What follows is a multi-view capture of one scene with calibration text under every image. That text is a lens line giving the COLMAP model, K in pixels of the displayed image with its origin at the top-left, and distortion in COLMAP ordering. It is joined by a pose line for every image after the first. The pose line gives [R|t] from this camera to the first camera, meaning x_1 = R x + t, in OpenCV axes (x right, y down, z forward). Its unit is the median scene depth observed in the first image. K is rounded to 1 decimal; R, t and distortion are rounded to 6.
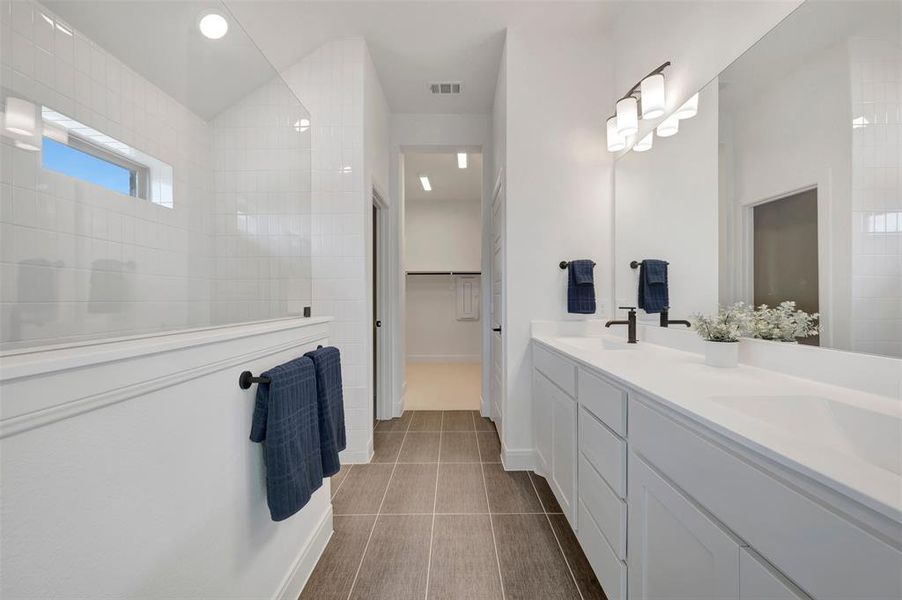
lens RADIAL K [[359.7, 0, 452.6], [0, 359.7, 295.9], [0, 0, 1]] dist [-0.000230, -0.000014]
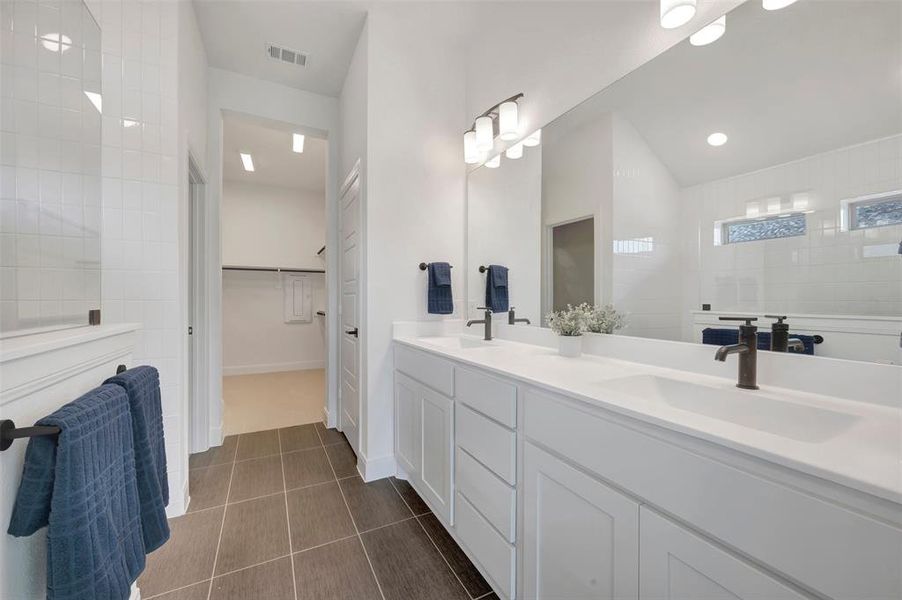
lens RADIAL K [[359.7, 0, 452.6], [0, 359.7, 295.9], [0, 0, 1]] dist [-0.000230, -0.000014]
pose [[0.883858, 0.009739, 0.467654, -0.101312], [-0.009071, 0.999952, -0.003680, 0.001055], [-0.467667, -0.000989, 0.883904, 0.069074]]
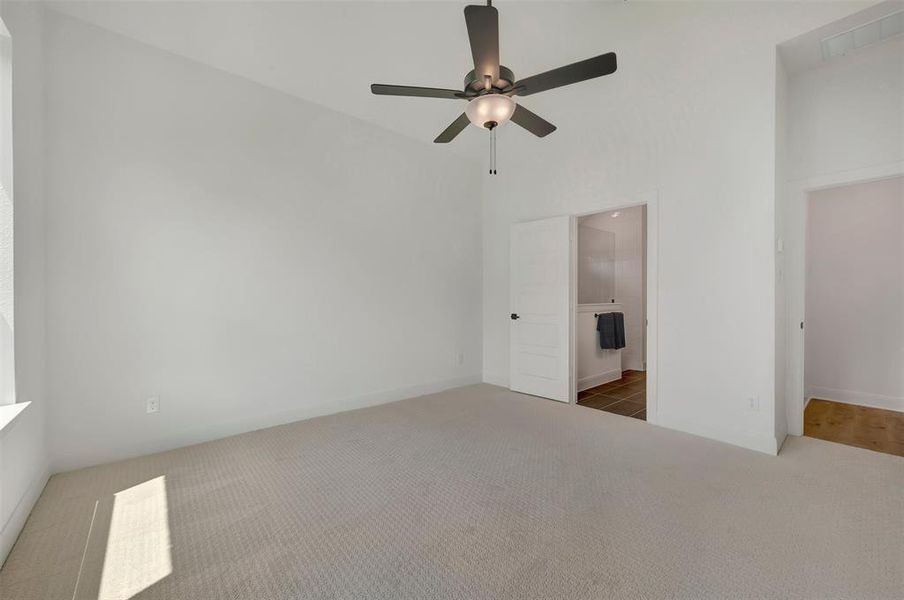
lens RADIAL K [[352.6, 0, 453.8], [0, 352.6, 299.0], [0, 0, 1]] dist [0.000179, 0.000176]
pose [[0.661309, 0.009456, -0.750054, 0.711887], [0.004722, 0.999848, 0.016768, -0.019449], [0.750099, -0.014631, 0.661164, -1.490105]]
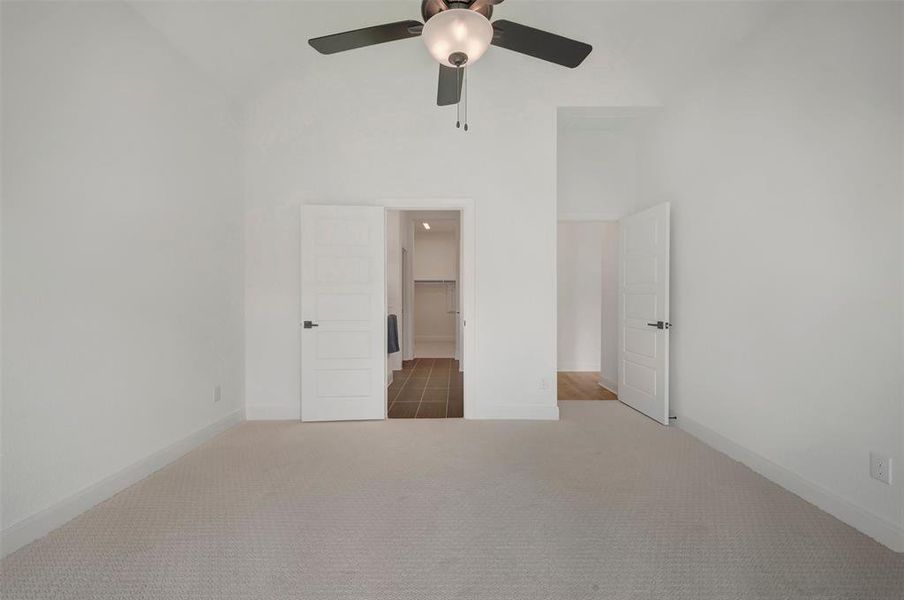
lens RADIAL K [[360.5, 0, 453.6], [0, 360.5, 295.9], [0, 0, 1]] dist [-0.000230, -0.000014]
pose [[0.999995, 0.002052, 0.002484, 0.105464], [-0.002066, 0.999981, 0.005855, -0.019871], [-0.002472, -0.005860, 0.999980, -1.479411]]
